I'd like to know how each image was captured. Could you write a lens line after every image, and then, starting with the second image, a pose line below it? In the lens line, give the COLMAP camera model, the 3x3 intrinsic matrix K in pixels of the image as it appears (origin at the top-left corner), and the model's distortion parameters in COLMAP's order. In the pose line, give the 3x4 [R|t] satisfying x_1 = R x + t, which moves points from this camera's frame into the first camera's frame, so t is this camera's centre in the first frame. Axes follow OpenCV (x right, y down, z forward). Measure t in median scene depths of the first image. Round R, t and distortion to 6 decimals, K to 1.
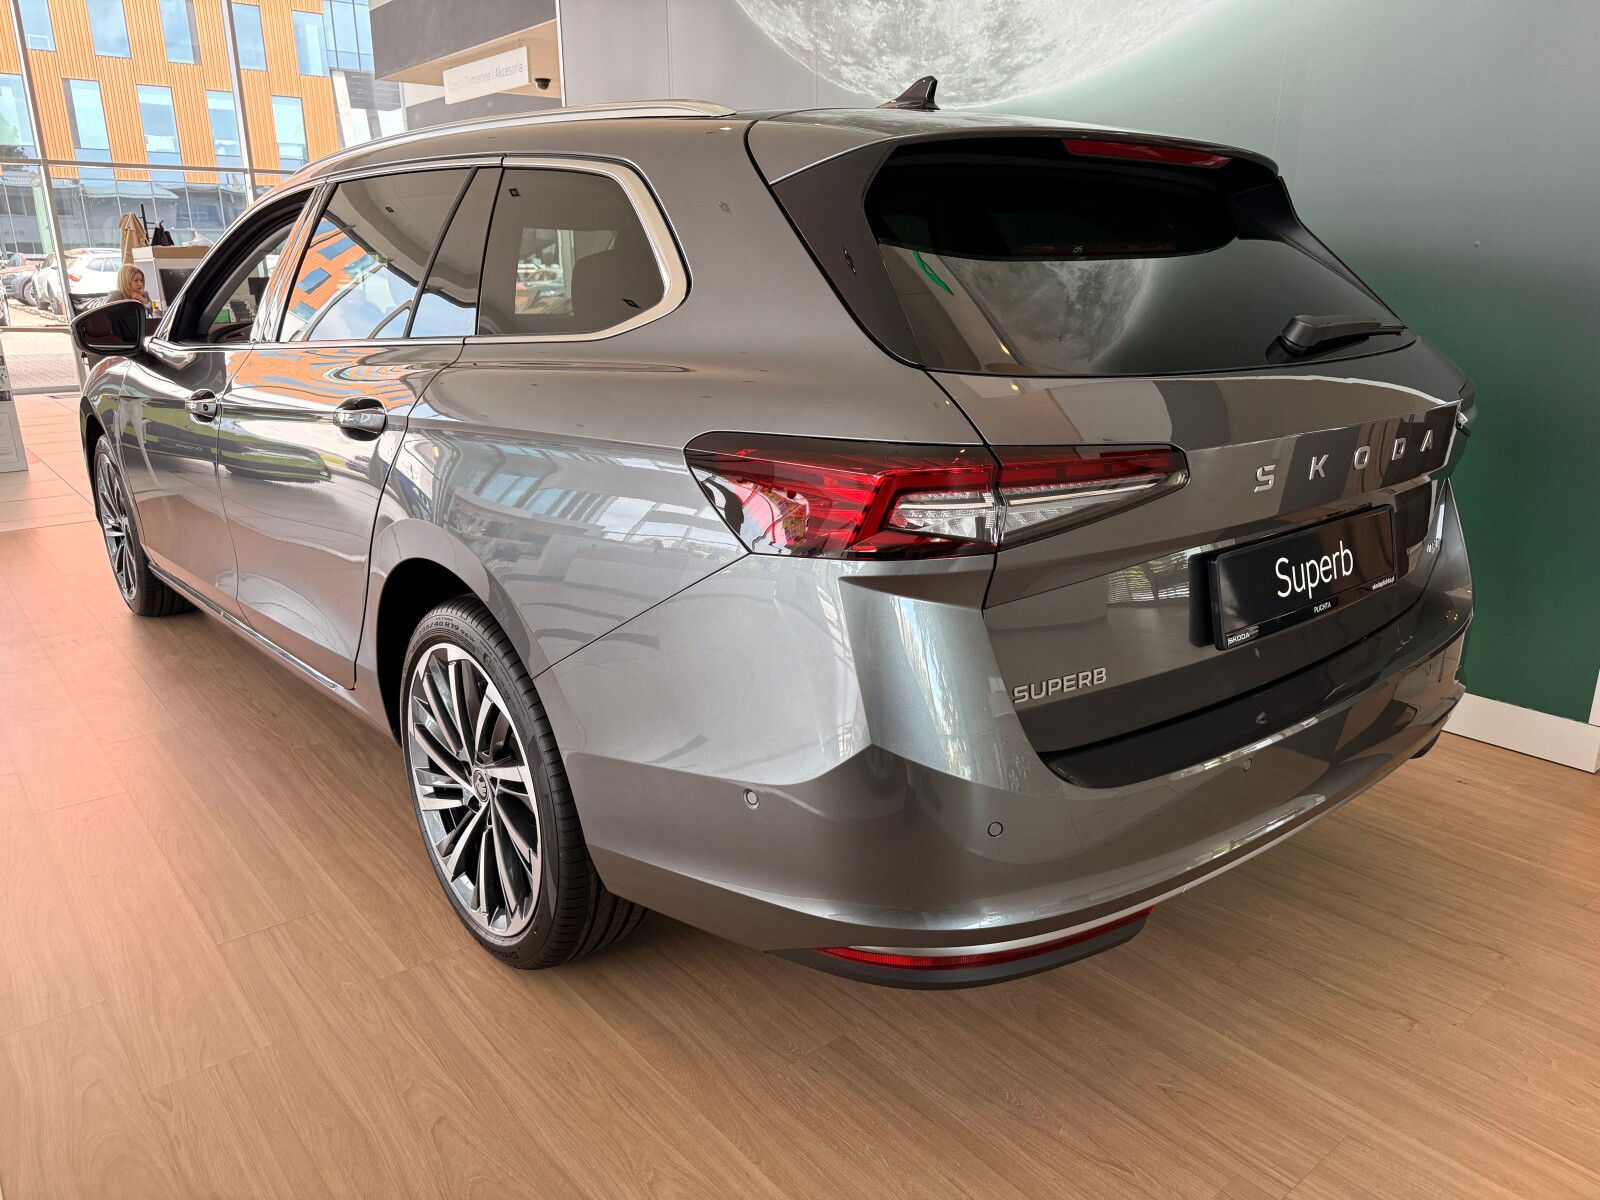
lens RADIAL K [[1142.6, 0, 800.0], [0, 1142.6, 600.0], [0, 0, 1]] dist [0.003320, -0.004374]
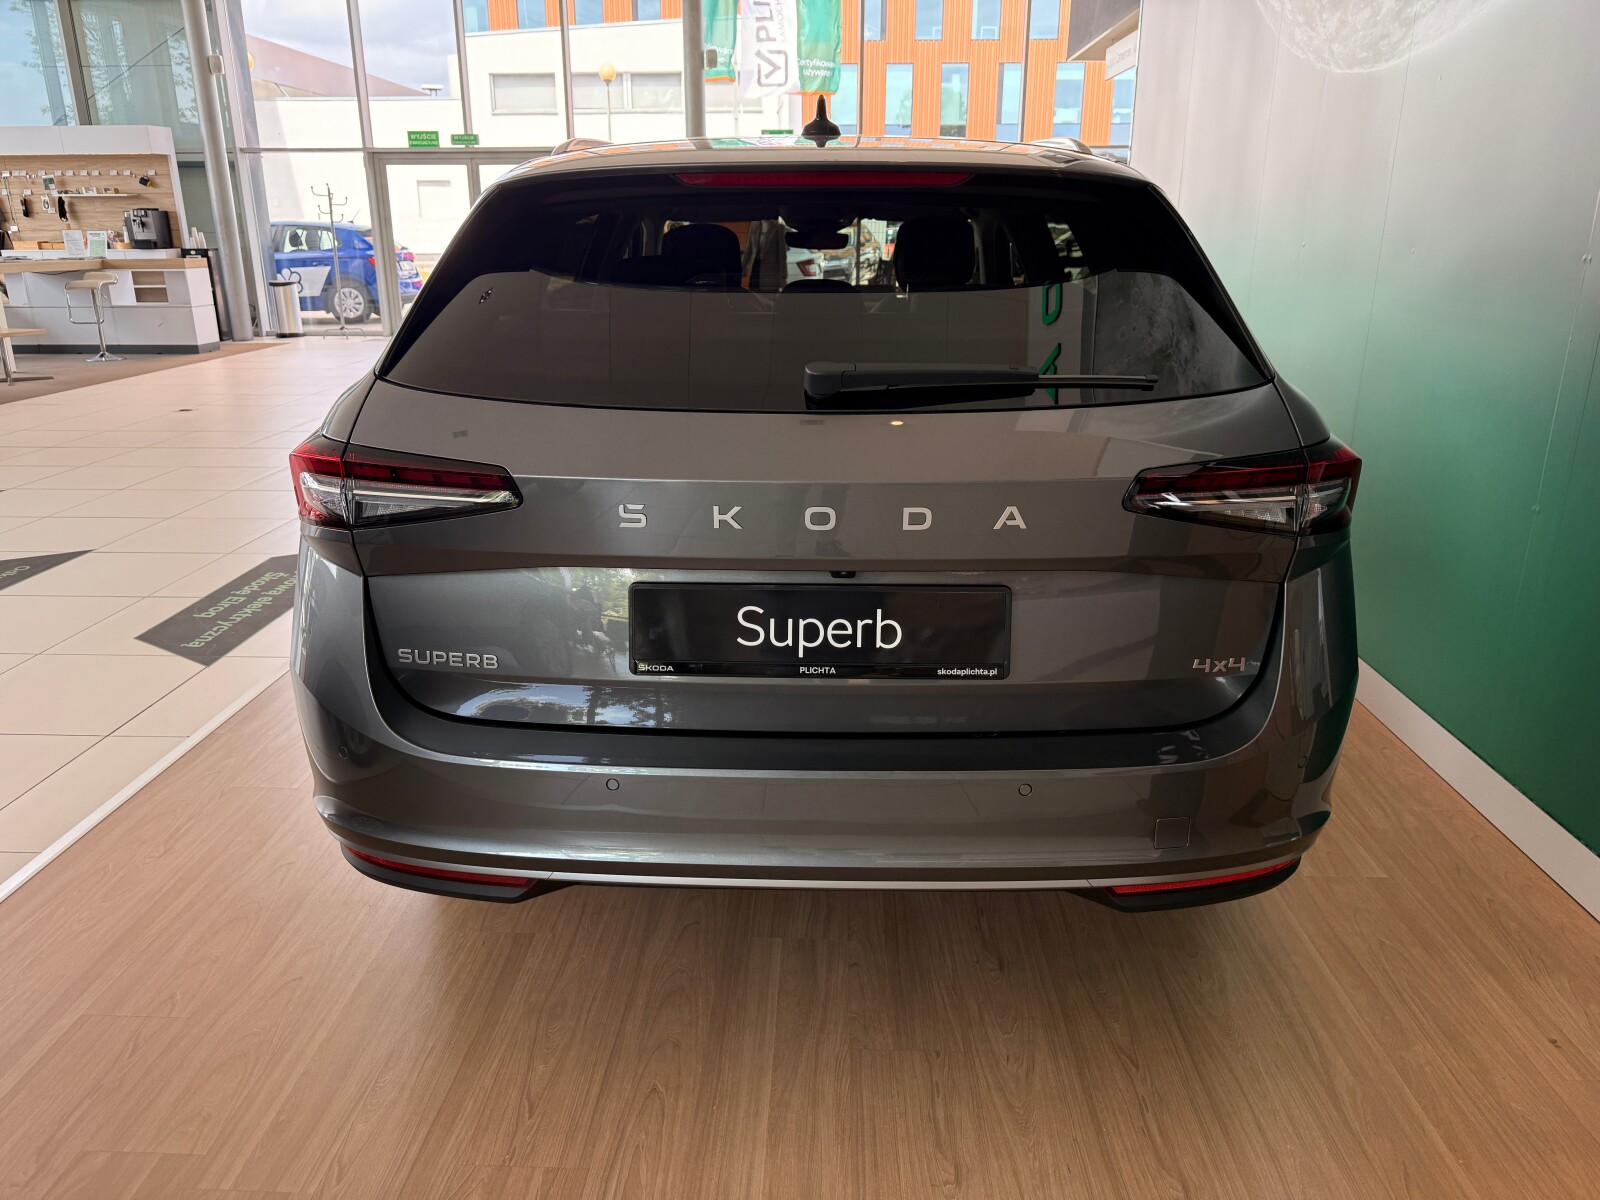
lens RADIAL K [[1142.1, 0, 792.0], [0, 1142.1, 585.3], [0, 0, 1]] dist [0.048544, -0.044637]
pose [[0.750376, 0.198093, -0.630631, 0.995736], [-0.186974, 0.978685, 0.084947, -0.135150], [0.634017, 0.054169, 0.771420, 0.249275]]
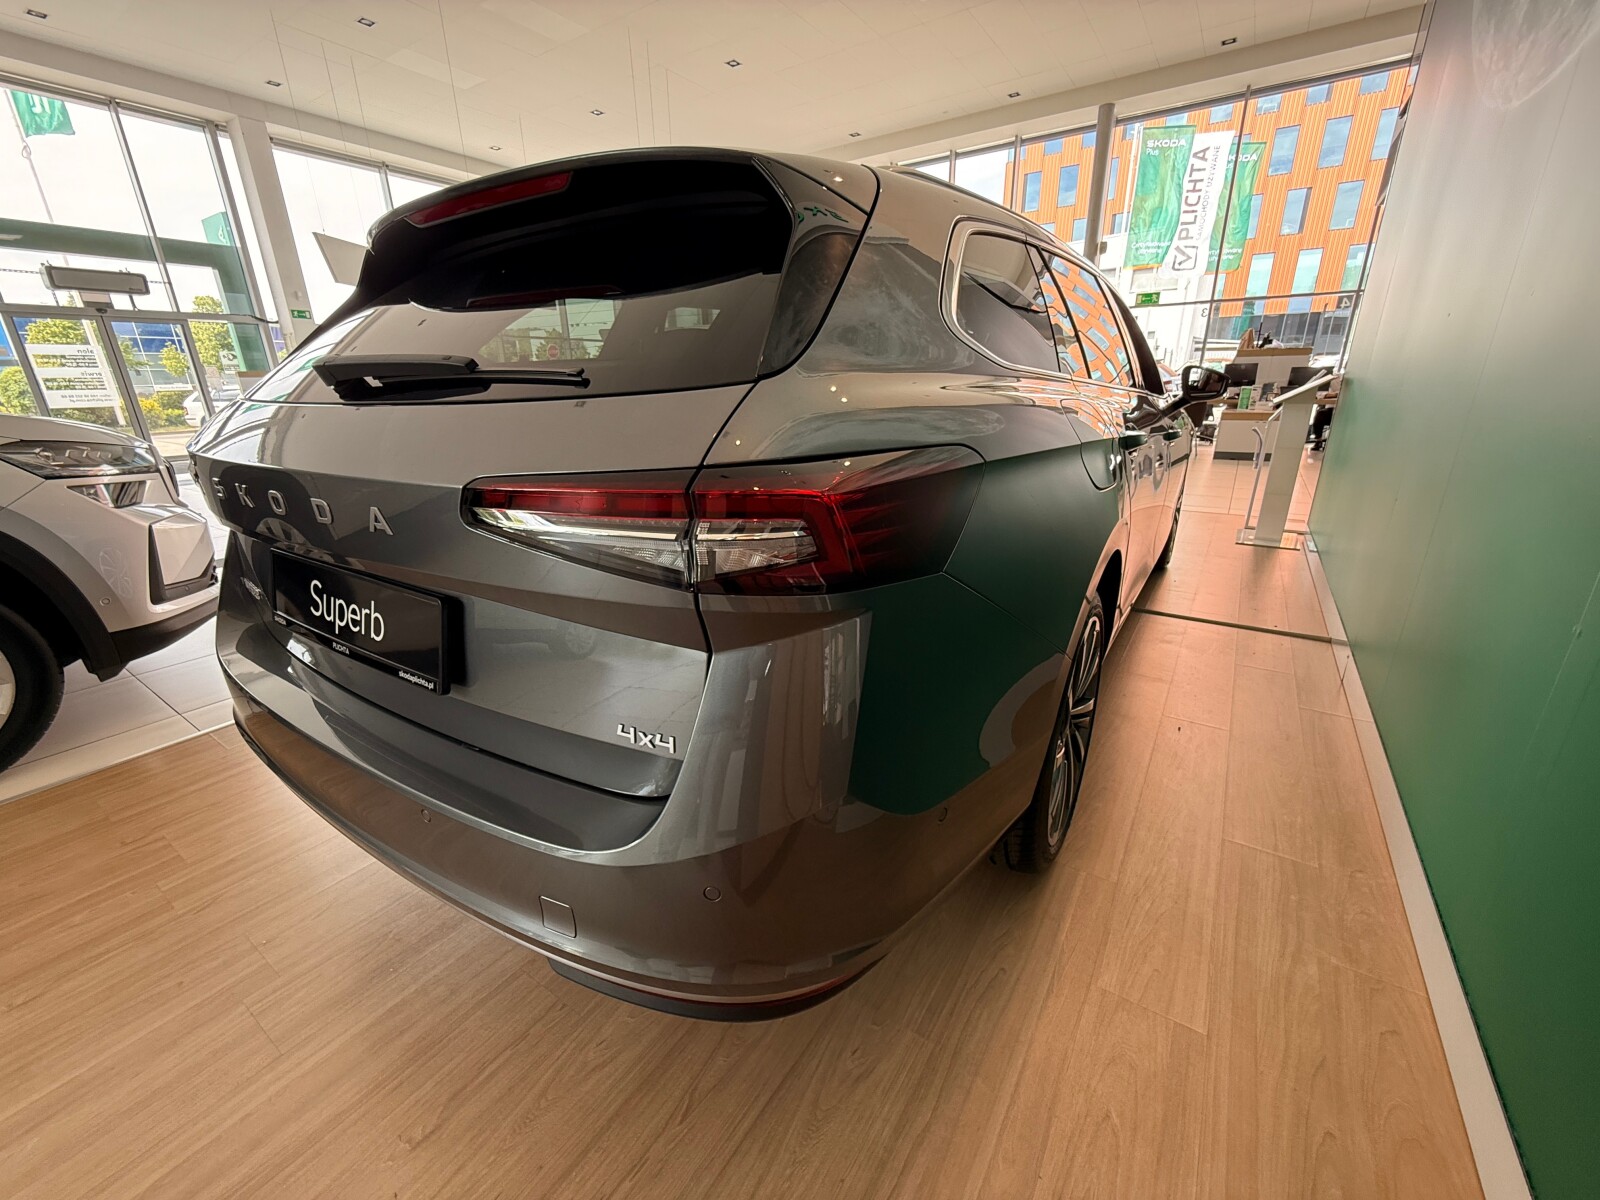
lens RADIAL K [[646.3, 0, 800.0], [0, 646.3, 600.0], [0, 0, 1]] dist [-0.002026, -0.000397]
pose [[0.293758, 0.305645, -0.905697, 1.060638], [-0.253231, 0.938531, 0.234592, -0.267032], [0.921727, 0.160438, 0.353100, 1.138586]]
